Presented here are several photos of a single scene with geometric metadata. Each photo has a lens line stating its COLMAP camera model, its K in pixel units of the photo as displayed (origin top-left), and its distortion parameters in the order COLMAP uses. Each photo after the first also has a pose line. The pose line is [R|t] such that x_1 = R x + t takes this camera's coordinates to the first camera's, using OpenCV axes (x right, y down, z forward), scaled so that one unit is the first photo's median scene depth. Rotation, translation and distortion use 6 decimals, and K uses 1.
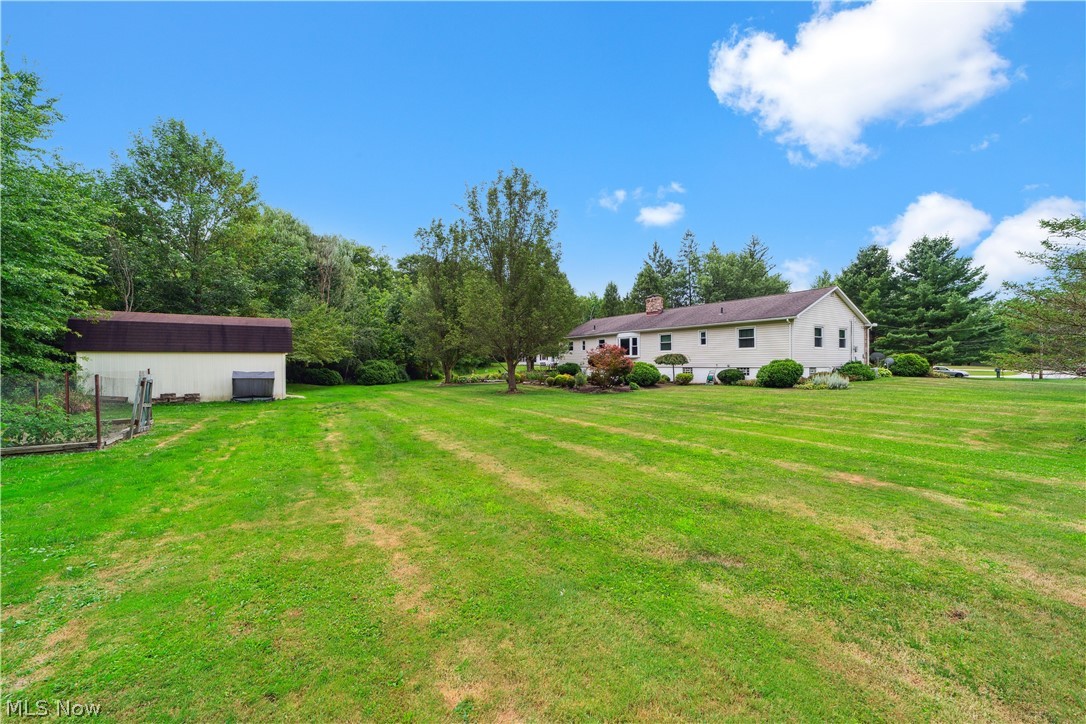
lens RADIAL K [[418.2, 0, 545.5], [0, 418.2, 366.9], [0, 0, 1]] dist [0.001490, 0.000020]
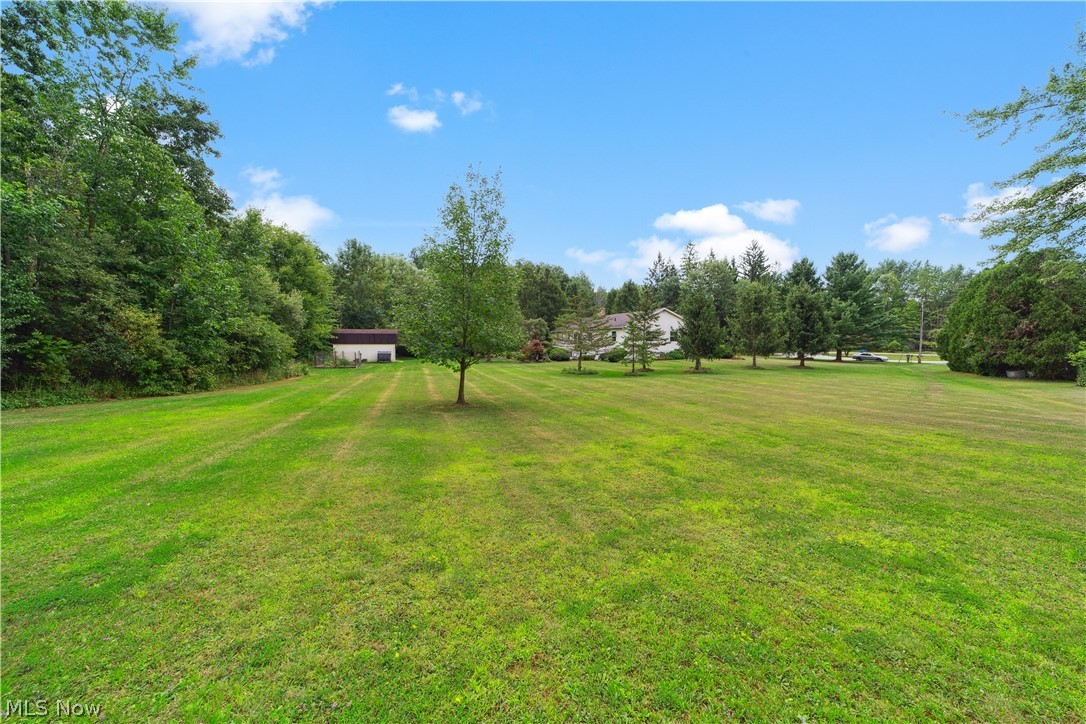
lens RADIAL K [[418.2, 0, 541.1], [0, 418.2, 354.9], [0, 0, 1]] dist [0.001490, 0.000020]
pose [[0.971637, 0.012441, -0.236150, 0.785158], [-0.009218, 0.999849, 0.014746, -0.011242], [0.236298, -0.012151, 0.971605, -1.176424]]
